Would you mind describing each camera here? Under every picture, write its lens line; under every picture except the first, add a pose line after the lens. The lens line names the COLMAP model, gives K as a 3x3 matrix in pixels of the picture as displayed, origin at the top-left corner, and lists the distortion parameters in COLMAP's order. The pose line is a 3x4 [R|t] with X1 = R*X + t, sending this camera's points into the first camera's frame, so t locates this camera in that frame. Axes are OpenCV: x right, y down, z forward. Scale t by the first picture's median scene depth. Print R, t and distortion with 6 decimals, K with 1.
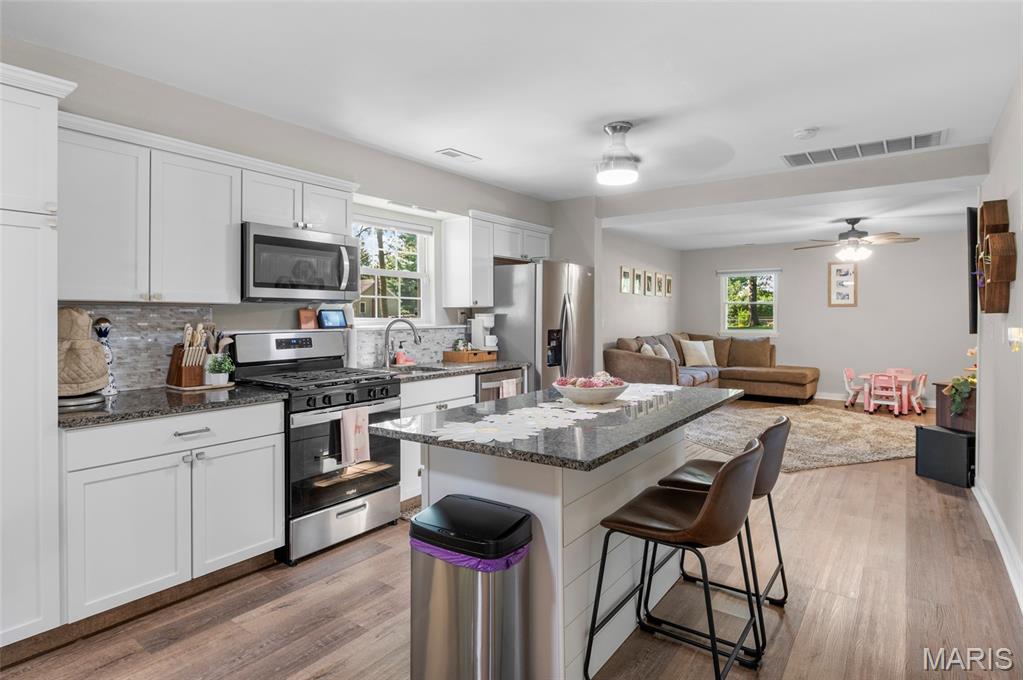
lens RADIAL K [[540.6, 0, 497.0], [0, 540.6, 318.1], [0, 0, 1]] dist [0.003347, -0.001241]
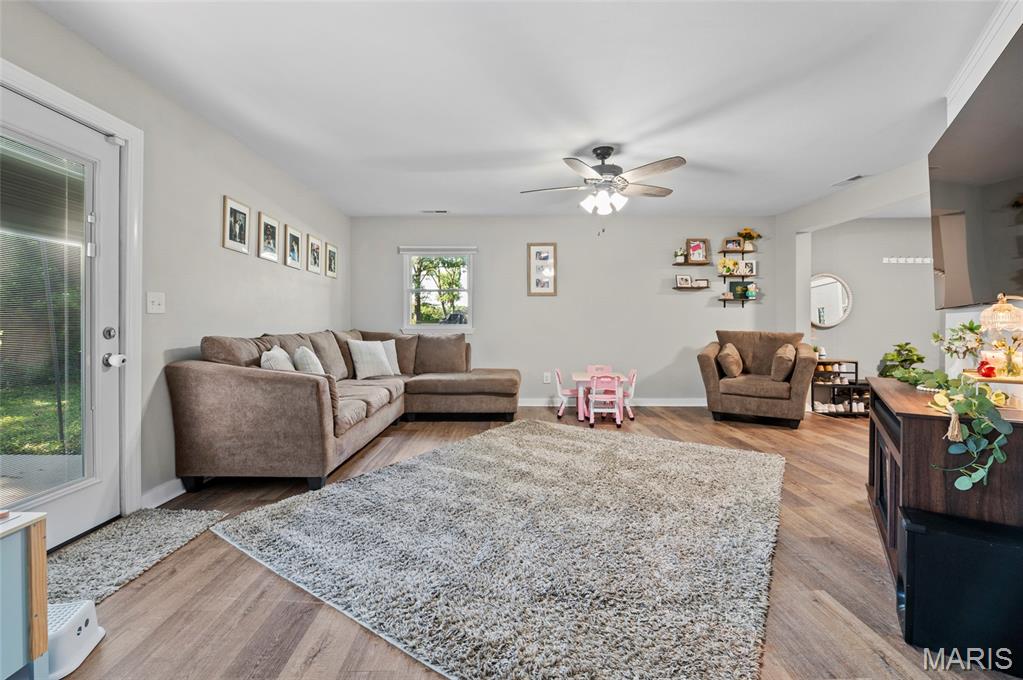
lens RADIAL K [[444.7, 0, 523.0], [0, 444.7, 324.6], [0, 0, 1]] dist [-0.004882, -0.002241]
pose [[0.773241, -0.002340, 0.634108, 0.390571], [0.005251, 0.999983, -0.002713, 0.058298], [-0.634090, 0.005428, 0.773240, 1.085521]]
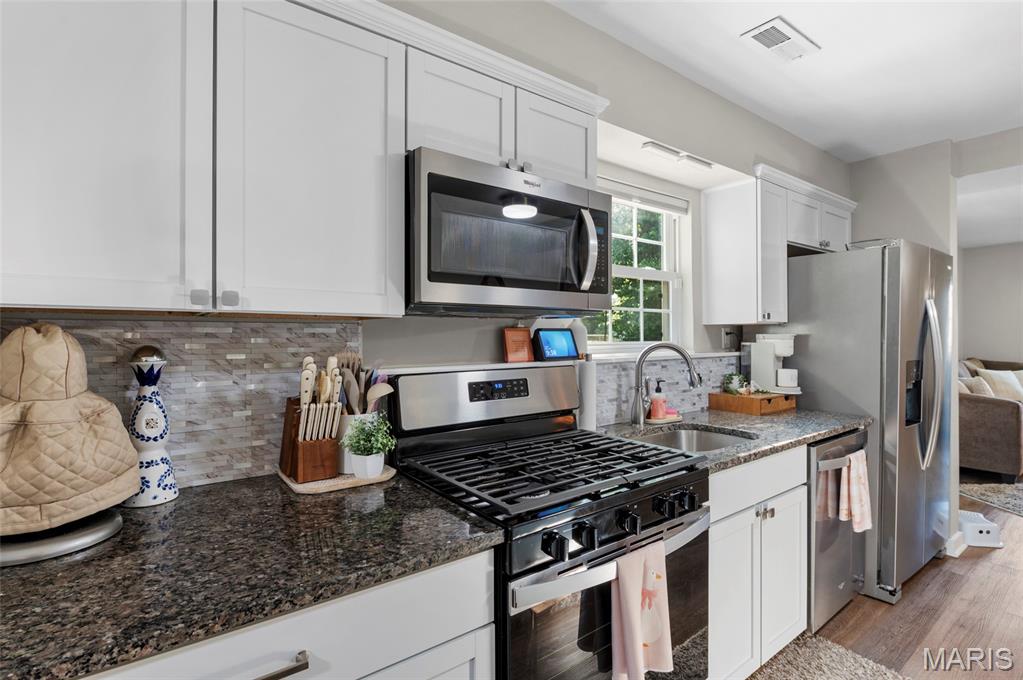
lens RADIAL K [[498.0, 0, 516.4], [0, 498.0, 335.3], [0, 0, 1]] dist [-0.012391, -0.000206]
pose [[0.964389, -0.004449, -0.264449, -0.211718], [0.002799, 0.999974, -0.006614, -0.004901], [0.264471, 0.005638, 0.964377, 0.488405]]
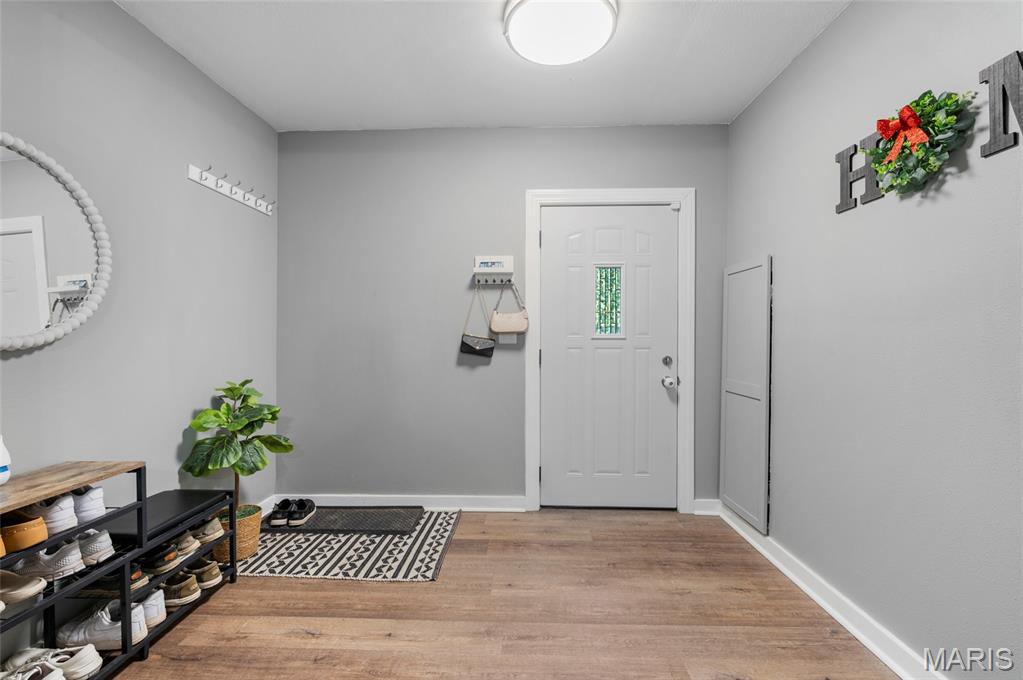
lens RADIAL K [[444.7, 0, 520.1], [0, 444.7, 334.1], [0, 0, 1]] dist [-0.004882, -0.002241]
pose [[-0.578706, -0.004225, 0.815525, 1.612698], [0.004731, 0.999952, 0.008538, 0.052834], [-0.815522, 0.008799, -0.578659, 1.468794]]
